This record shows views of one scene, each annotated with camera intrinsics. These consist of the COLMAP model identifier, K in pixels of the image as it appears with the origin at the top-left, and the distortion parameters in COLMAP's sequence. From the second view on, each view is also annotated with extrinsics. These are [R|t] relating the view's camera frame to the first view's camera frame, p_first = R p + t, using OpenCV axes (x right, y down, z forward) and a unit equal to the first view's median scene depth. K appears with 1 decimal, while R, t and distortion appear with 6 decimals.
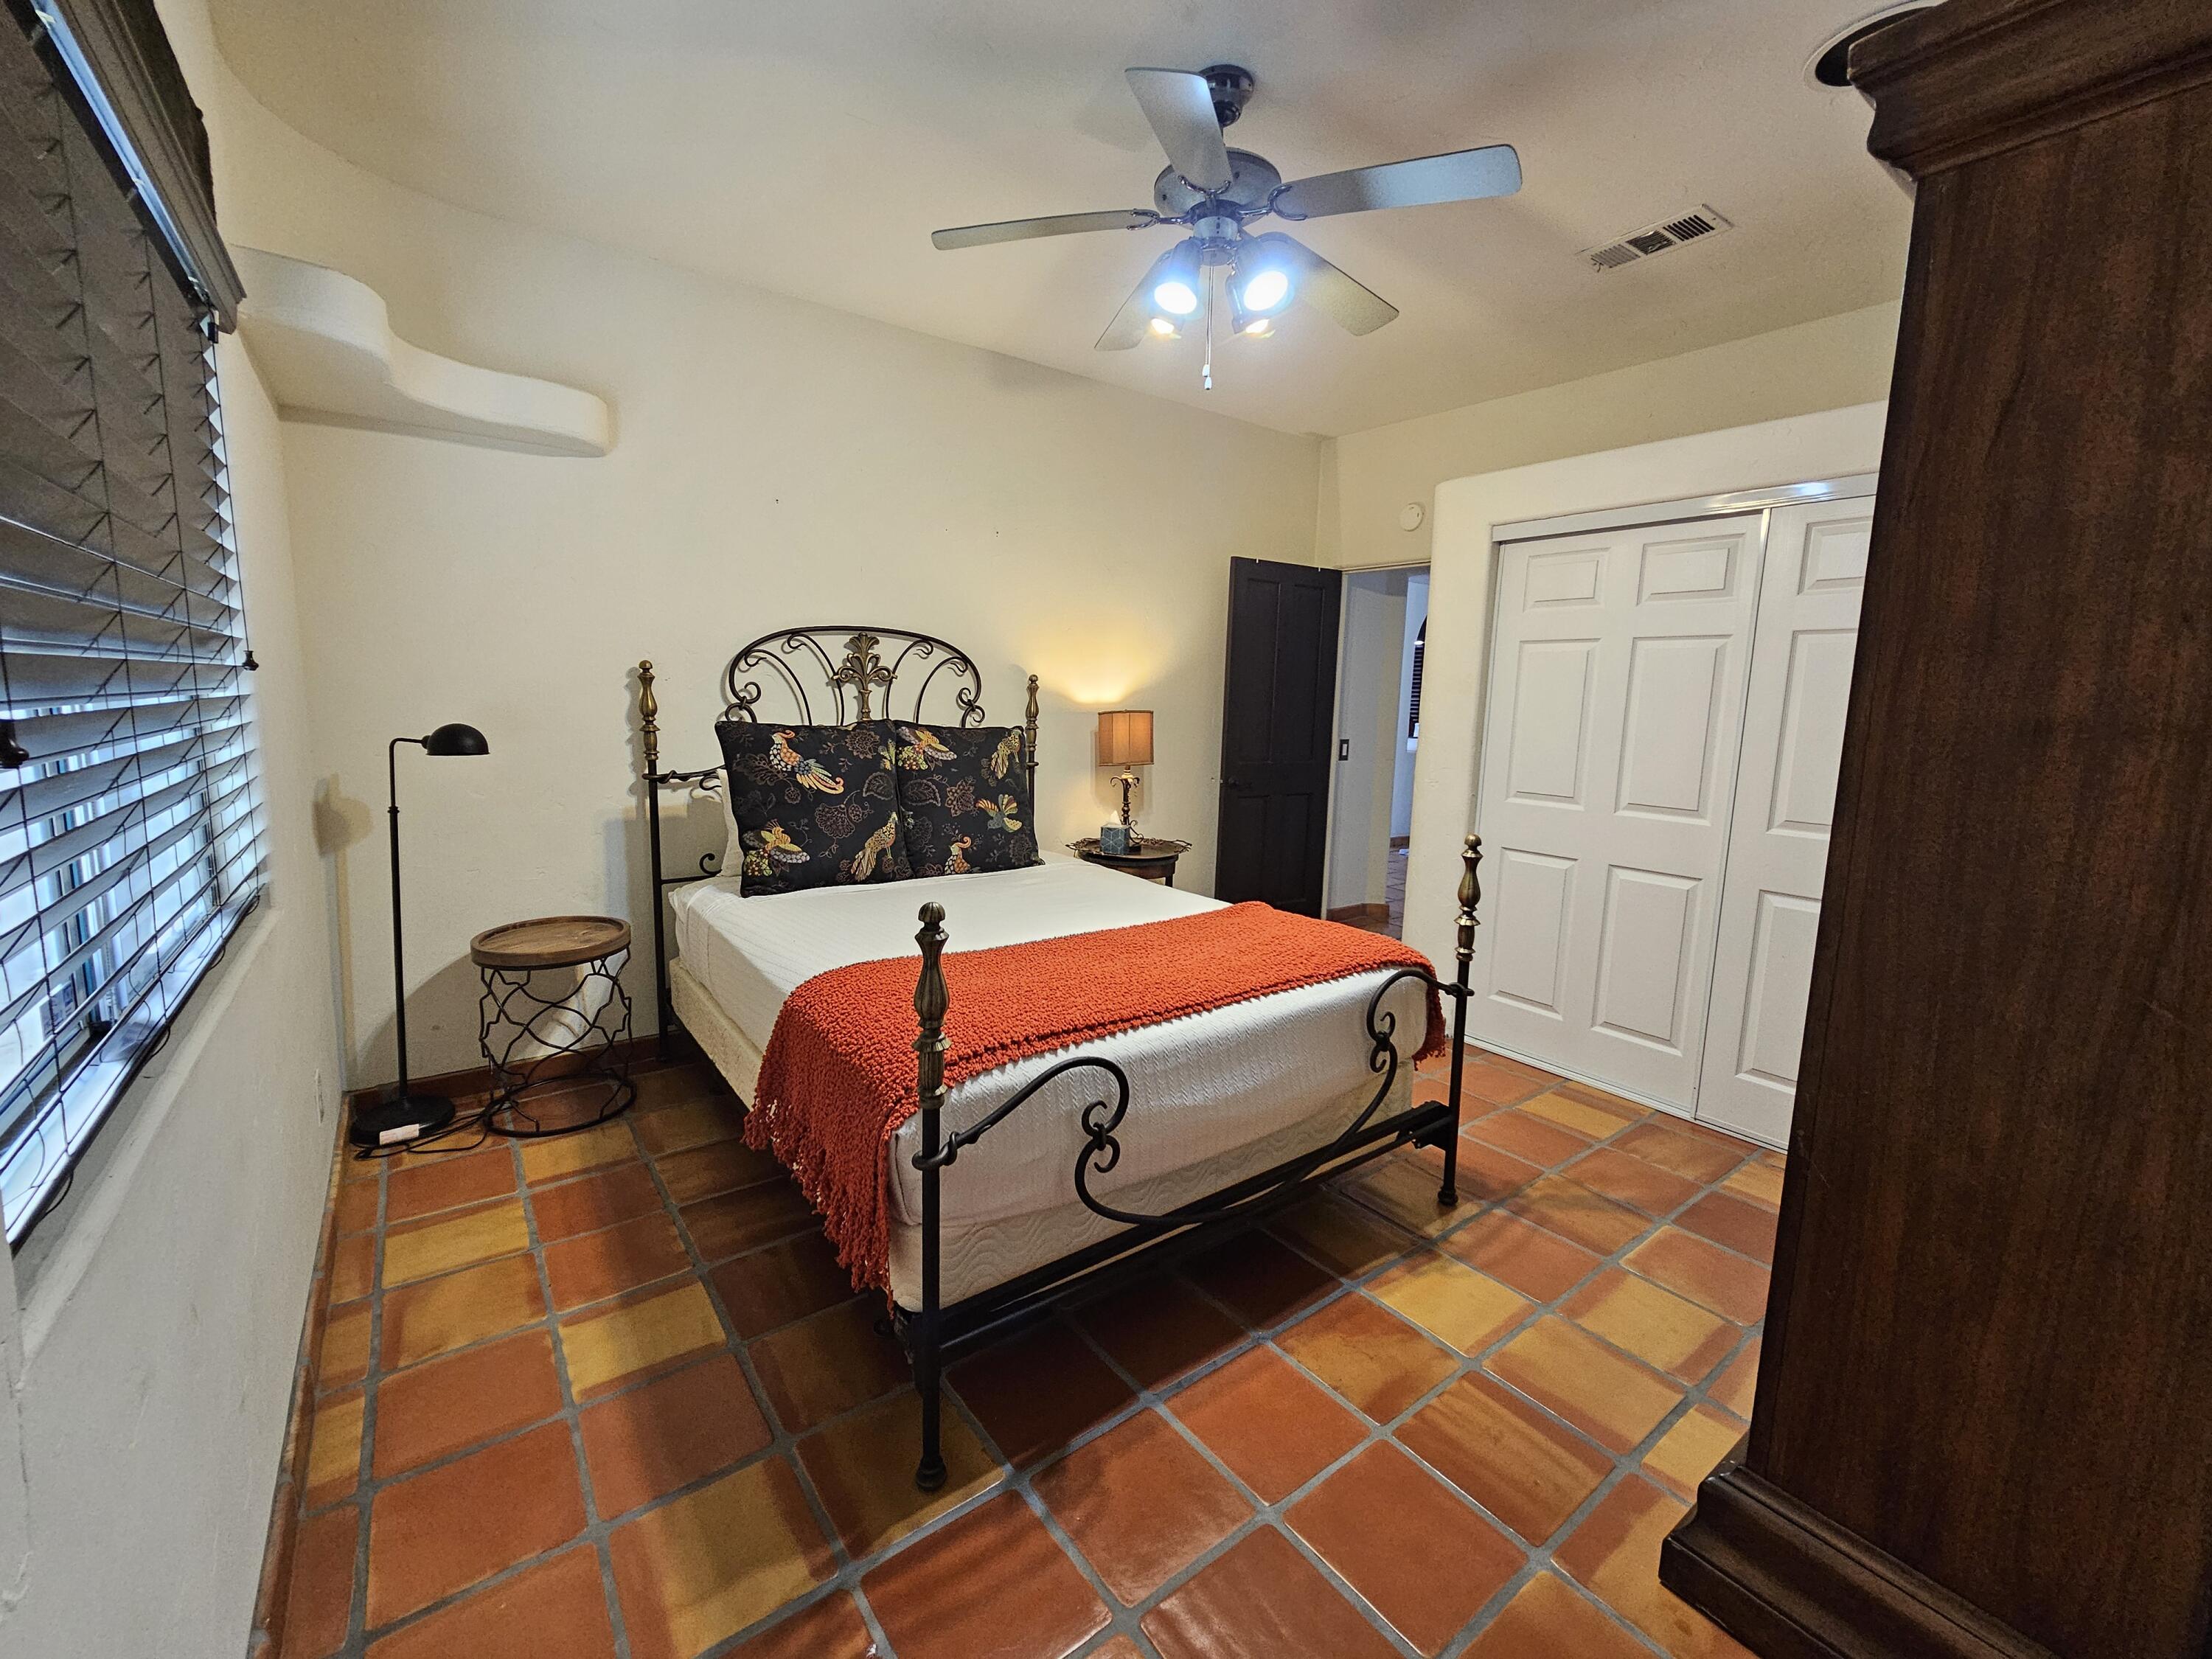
lens RADIAL K [[907.1, 0, 1099.0], [0, 907.1, 825.3], [0, 0, 1]] dist [0.000765, -0.000271]
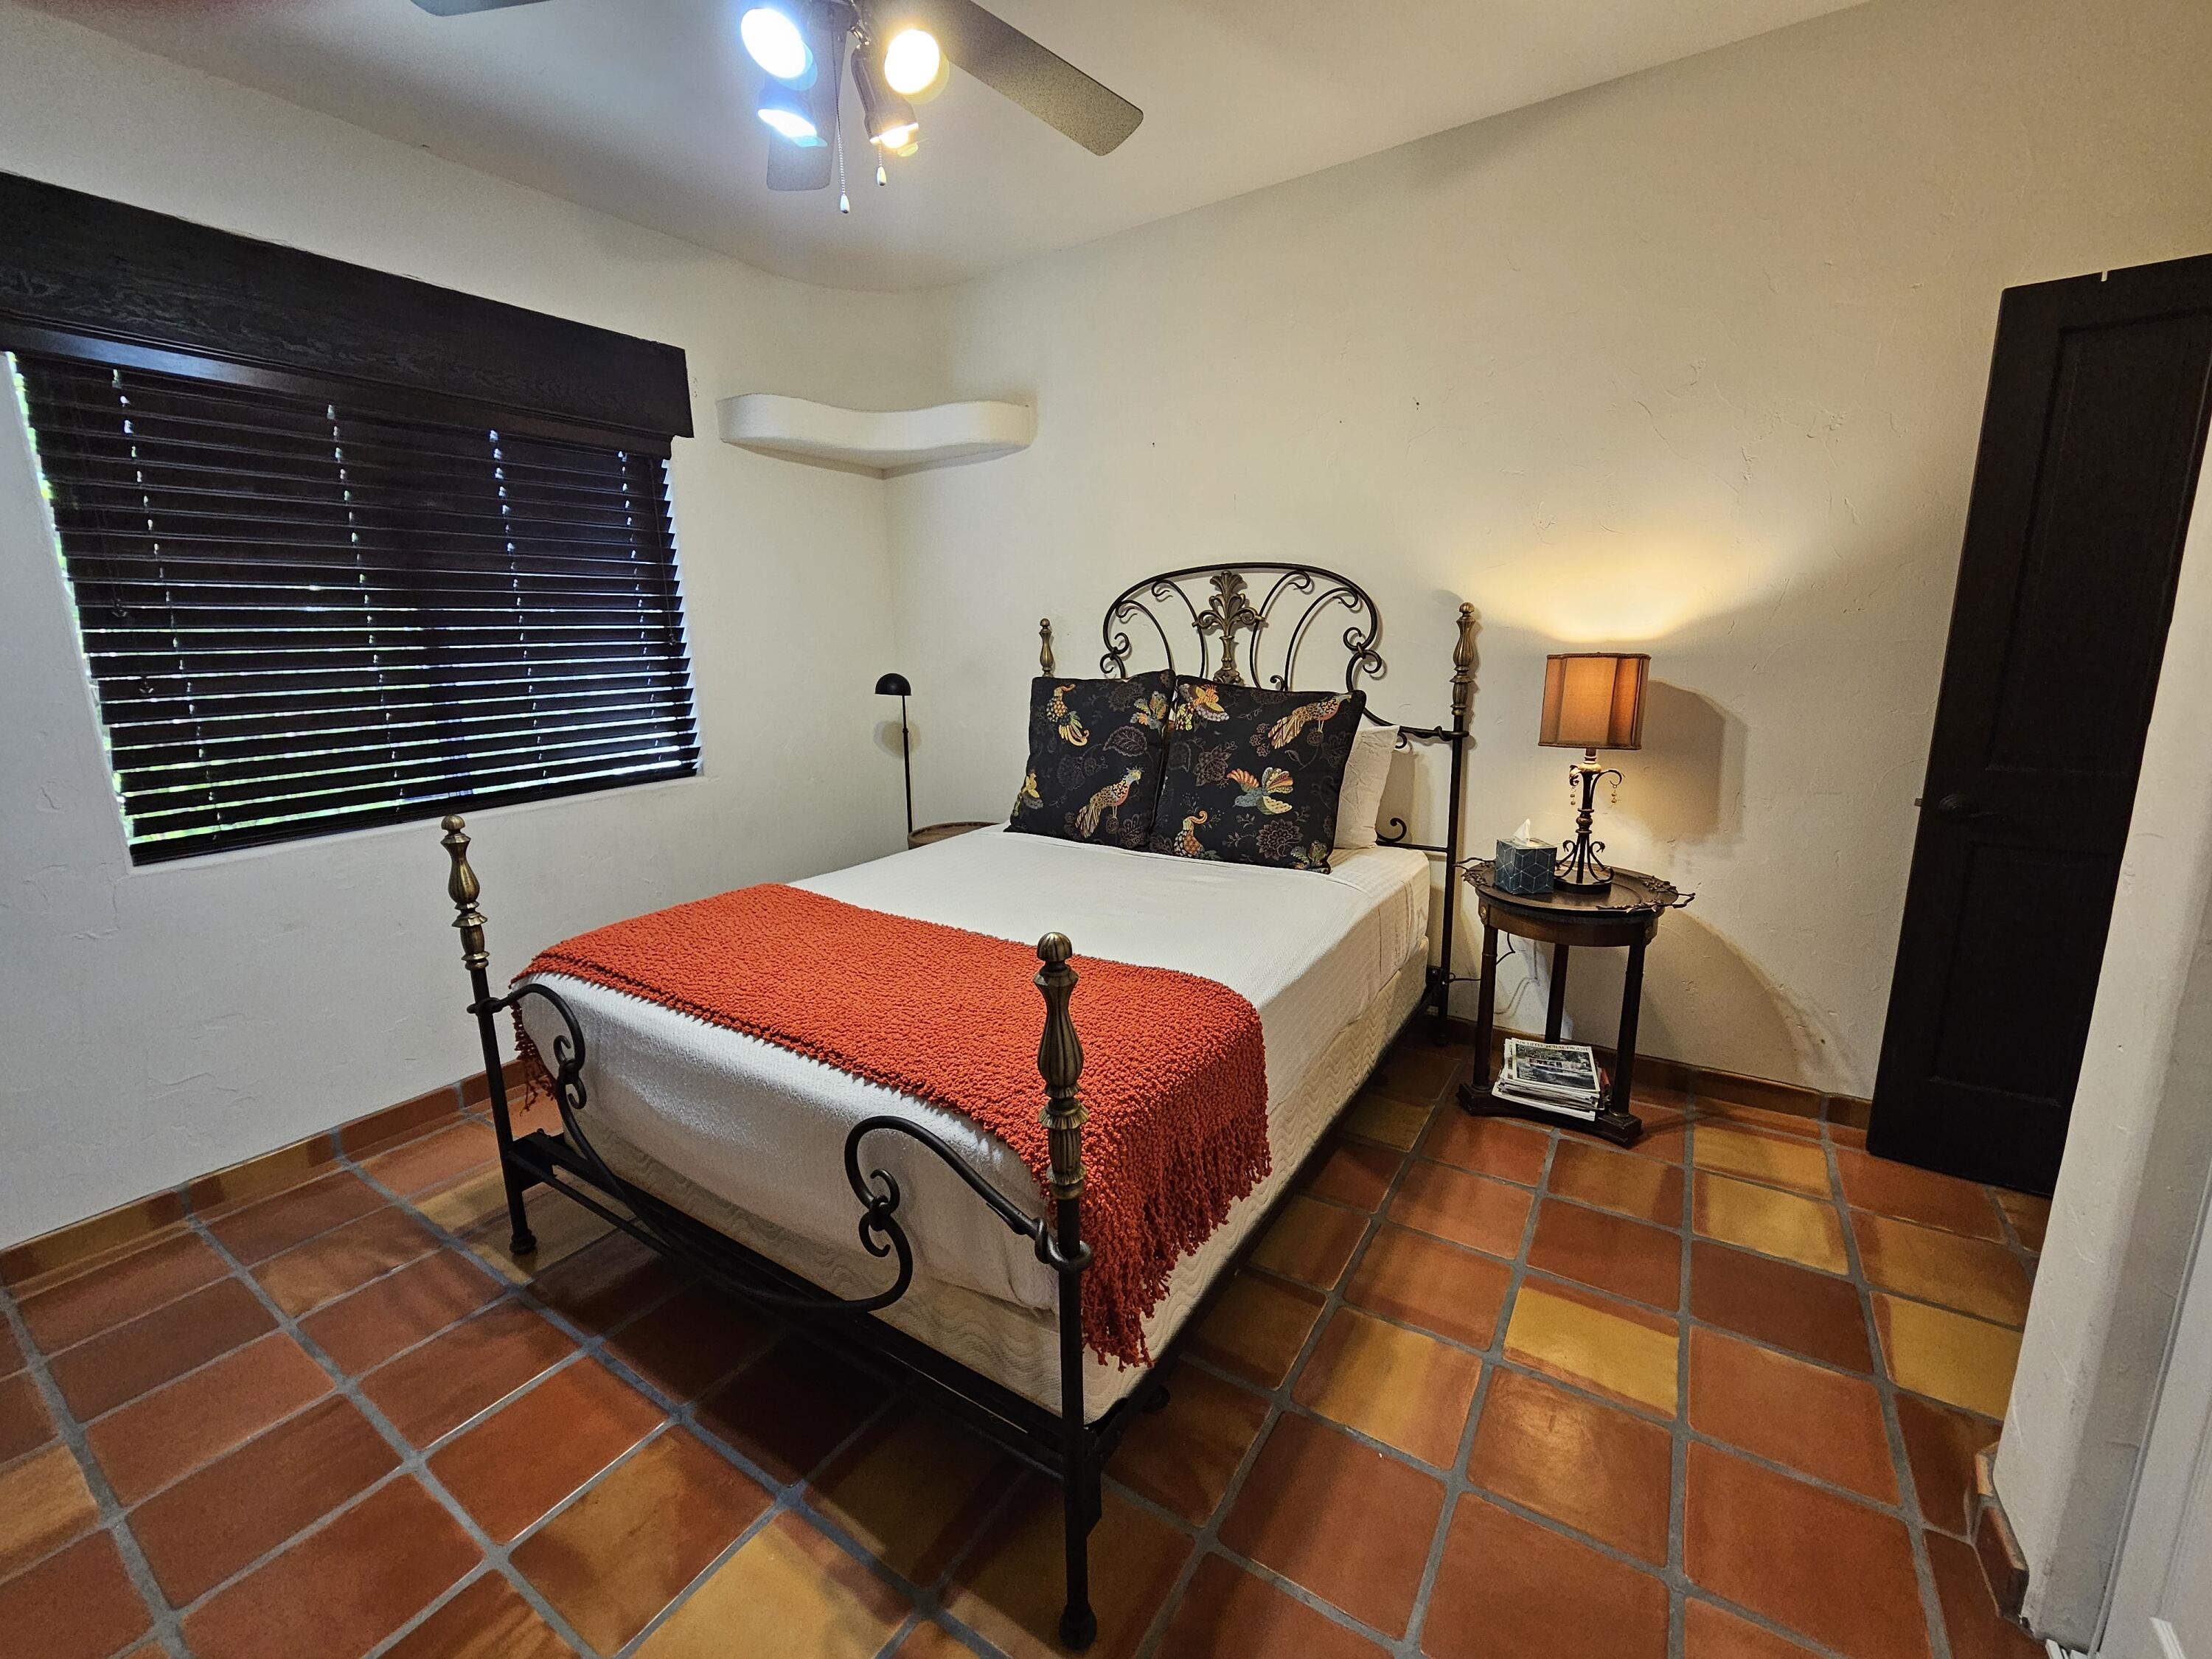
lens RADIAL K [[907.1, 0, 1092.9], [0, 907.1, 819.8], [0, 0, 1]] dist [0.000765, -0.000271]
pose [[0.341749, 0.156950, -0.926593, 0.584759], [-0.101108, 0.986374, 0.129785, -0.076631], [0.934337, 0.049332, 0.352961, 0.598448]]
